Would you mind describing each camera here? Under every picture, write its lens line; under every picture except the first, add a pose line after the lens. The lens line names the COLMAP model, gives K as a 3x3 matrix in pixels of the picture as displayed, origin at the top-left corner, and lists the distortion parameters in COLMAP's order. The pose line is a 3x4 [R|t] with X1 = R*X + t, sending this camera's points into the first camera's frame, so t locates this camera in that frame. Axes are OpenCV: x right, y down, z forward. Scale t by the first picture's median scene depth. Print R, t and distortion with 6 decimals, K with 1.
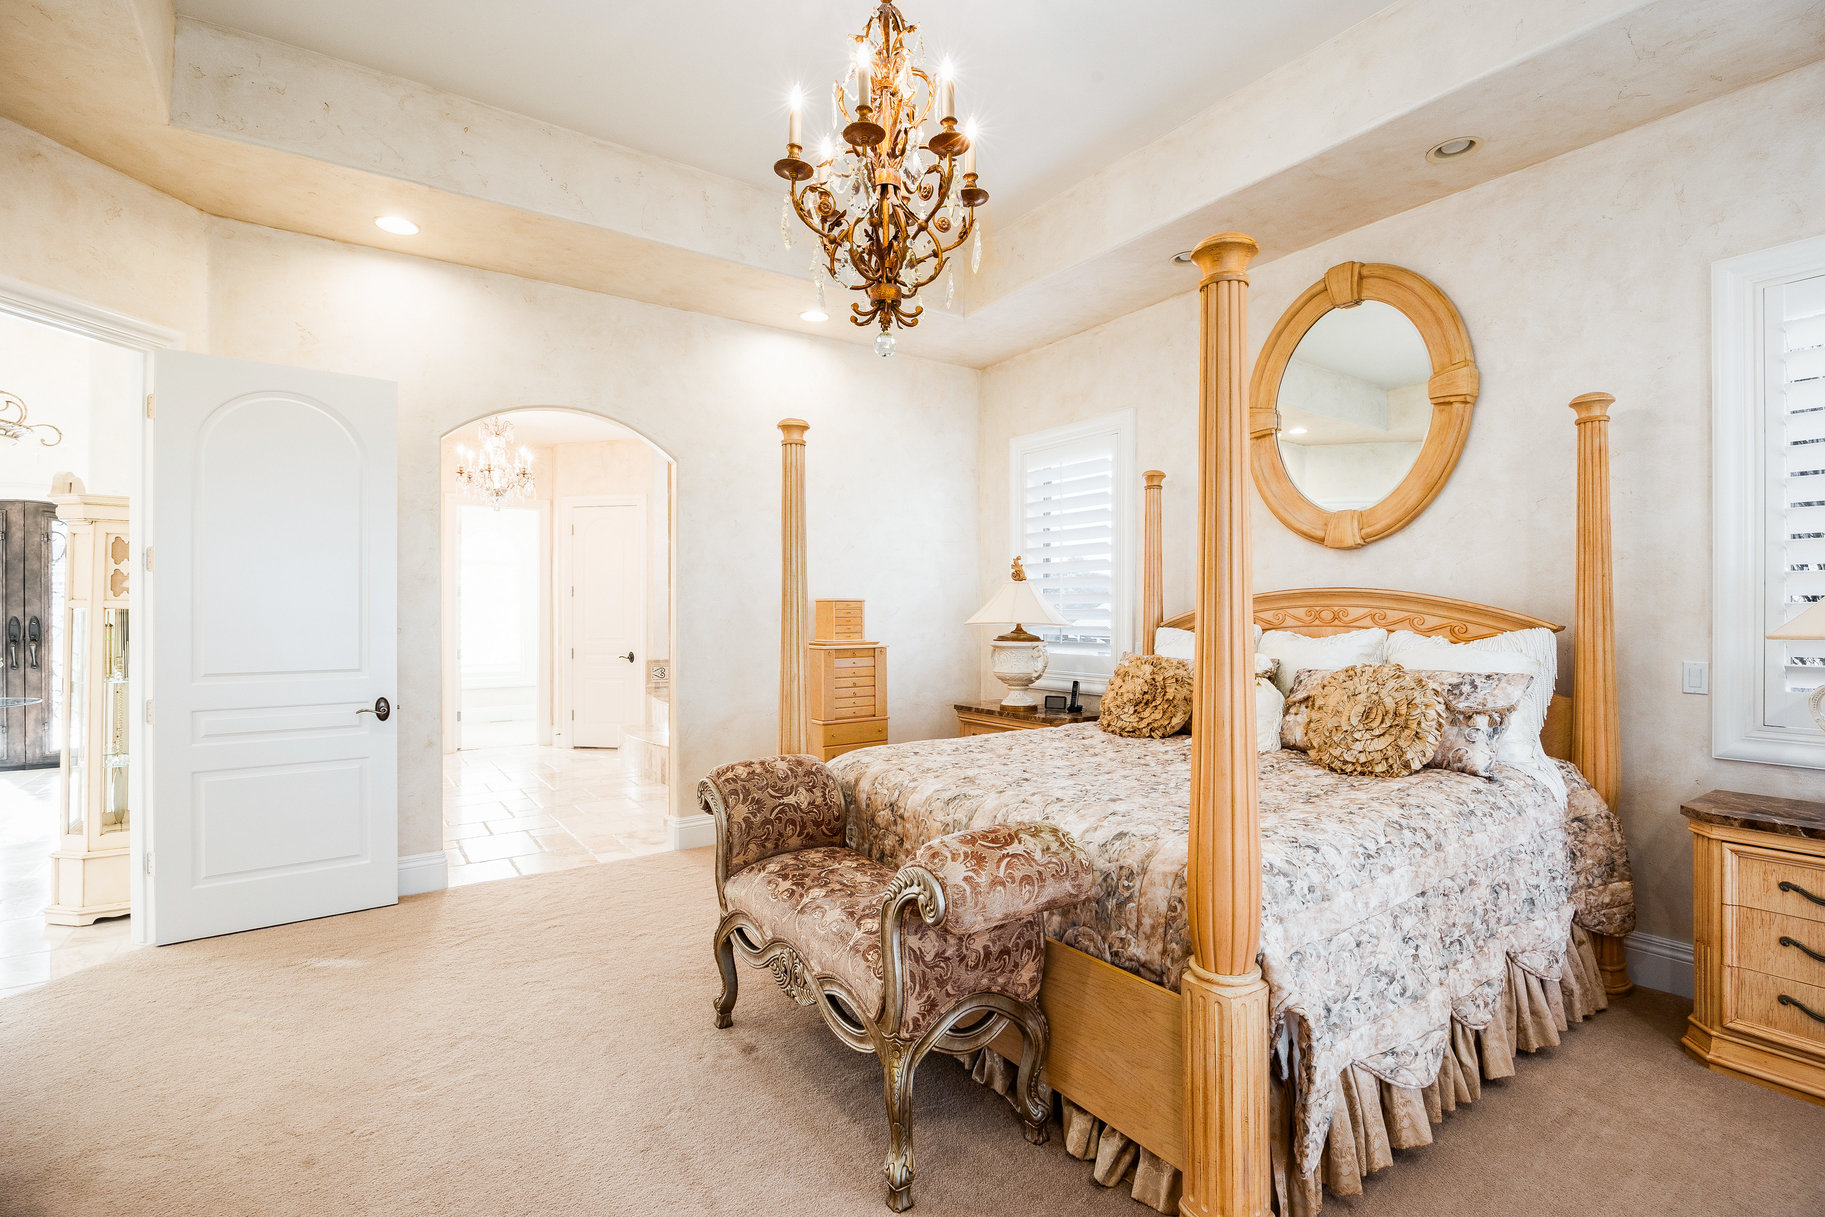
lens RADIAL K [[839.0, 0, 916.8], [0, 839.0, 608.8], [0, 0, 1]] dist [-0.010638, -0.000429]
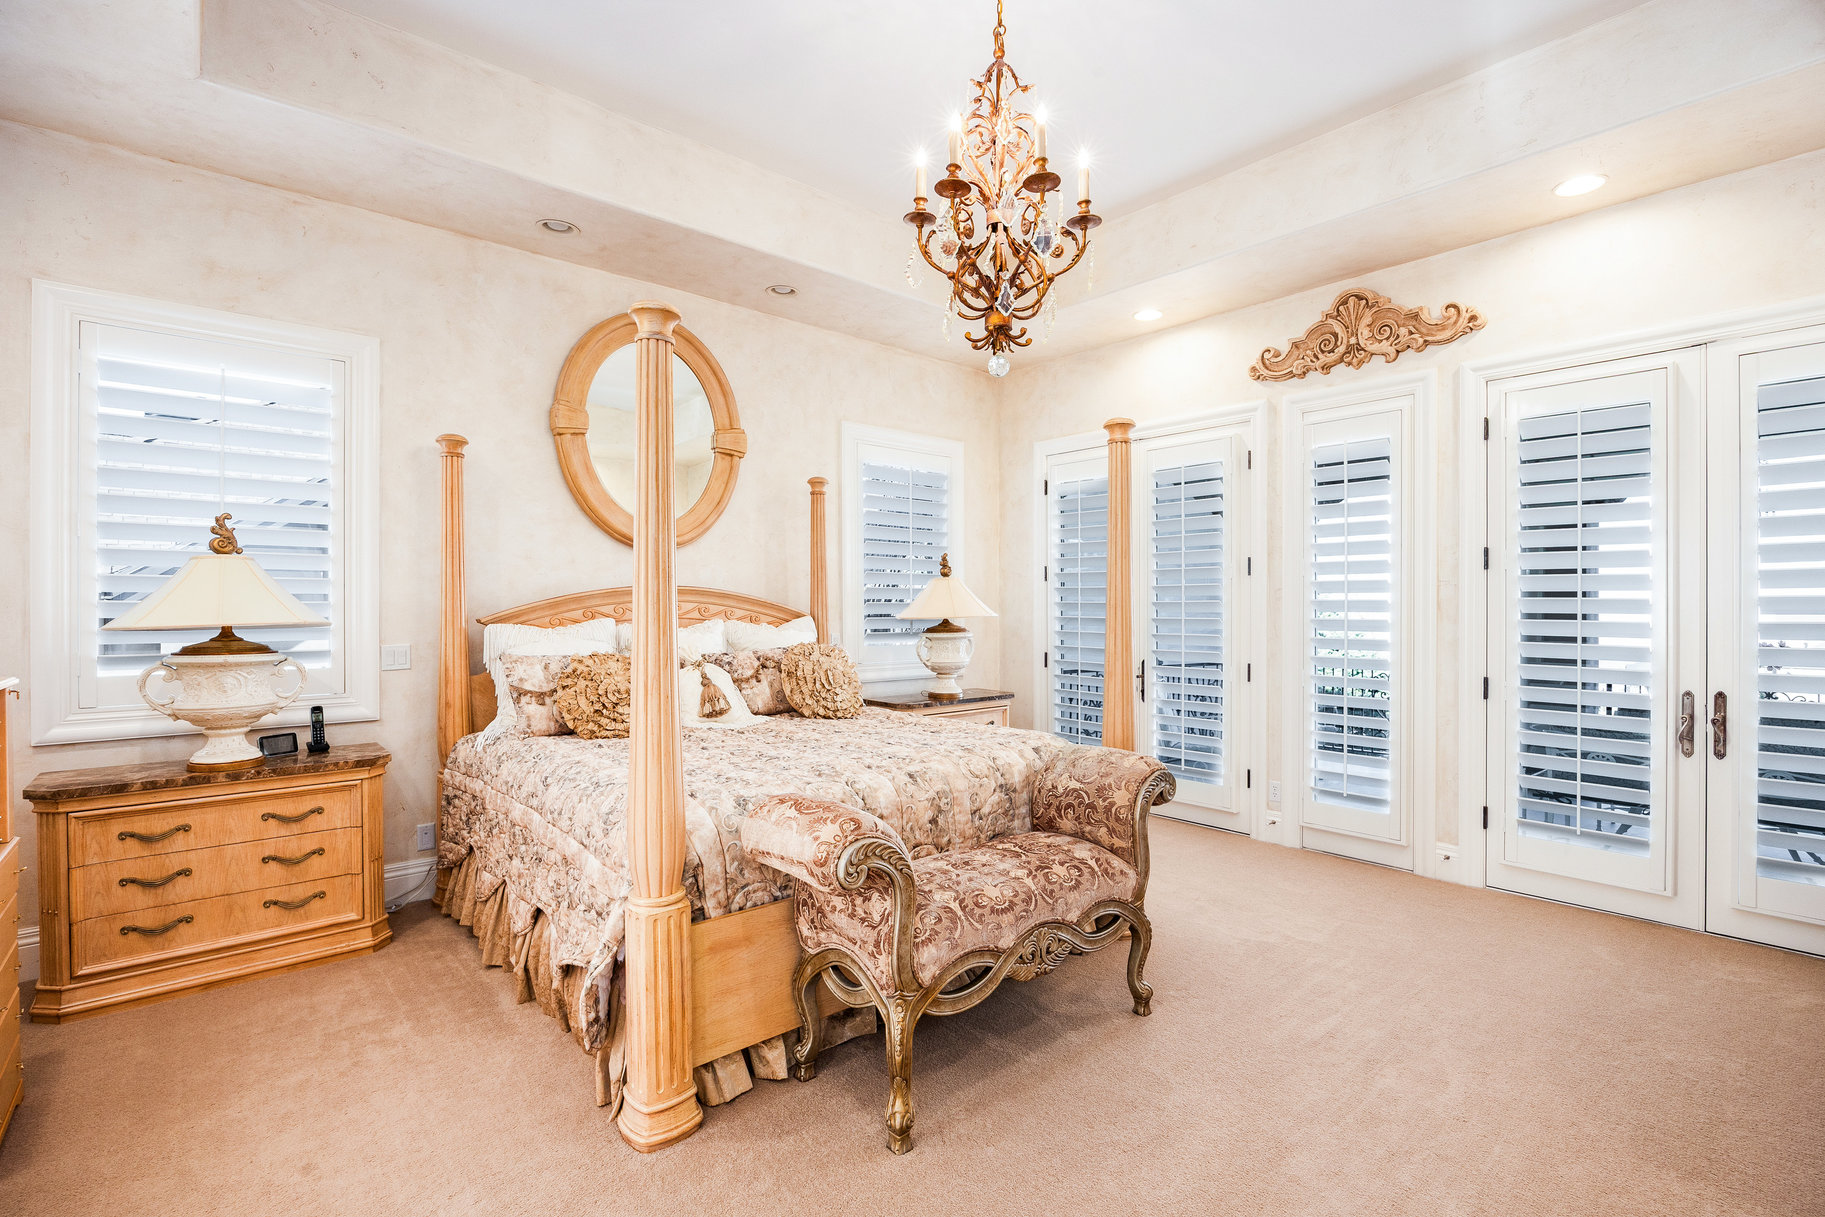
lens RADIAL K [[839.0, 0, 916.9], [0, 839.0, 609.7], [0, 0, 1]] dist [-0.010638, -0.000429]
pose [[-0.090041, 0.000428, 0.995938, -0.535419], [-0.006060, 0.999981, -0.000977, 0.004162], [-0.995920, -0.006123, -0.090037, 0.574597]]
